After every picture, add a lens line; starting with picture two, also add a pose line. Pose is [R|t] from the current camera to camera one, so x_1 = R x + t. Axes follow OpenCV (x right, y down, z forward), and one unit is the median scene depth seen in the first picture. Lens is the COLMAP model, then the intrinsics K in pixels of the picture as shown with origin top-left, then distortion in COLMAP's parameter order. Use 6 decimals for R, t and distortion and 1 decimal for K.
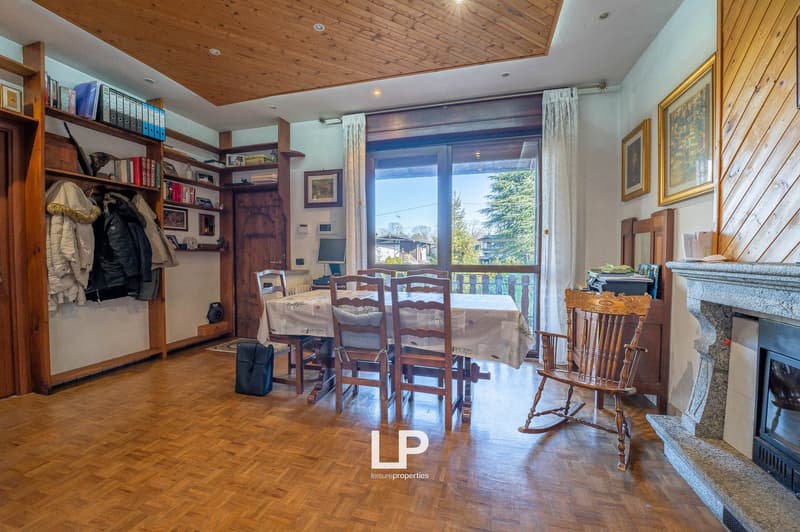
lens RADIAL K [[331.9, 0, 403.3], [0, 331.9, 264.2], [0, 0, 1]] dist [-0.013085, 0.000257]
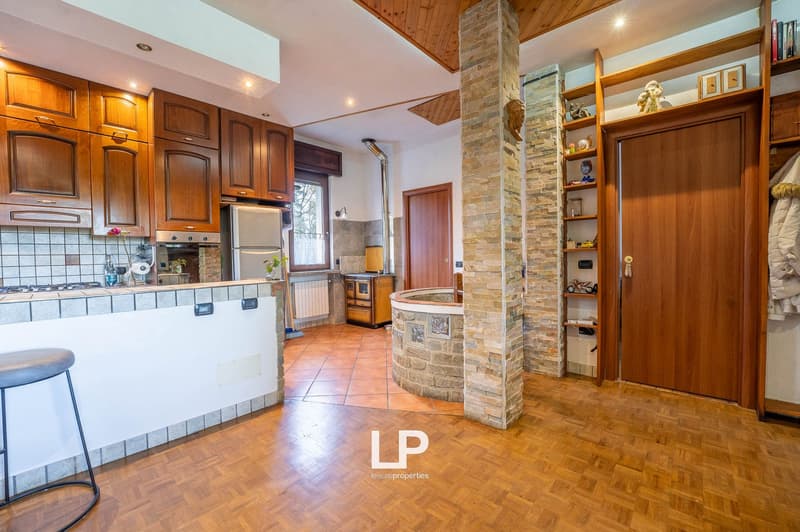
lens RADIAL K [[331.9, 0, 403.3], [0, 331.9, 264.2], [0, 0, 1]] dist [-0.013085, 0.000257]
pose [[-0.443200, 0.029839, -0.895926, 0.034249], [-0.007801, 0.999280, 0.037140, -0.016177], [0.896389, 0.023449, -0.442648, 0.545546]]
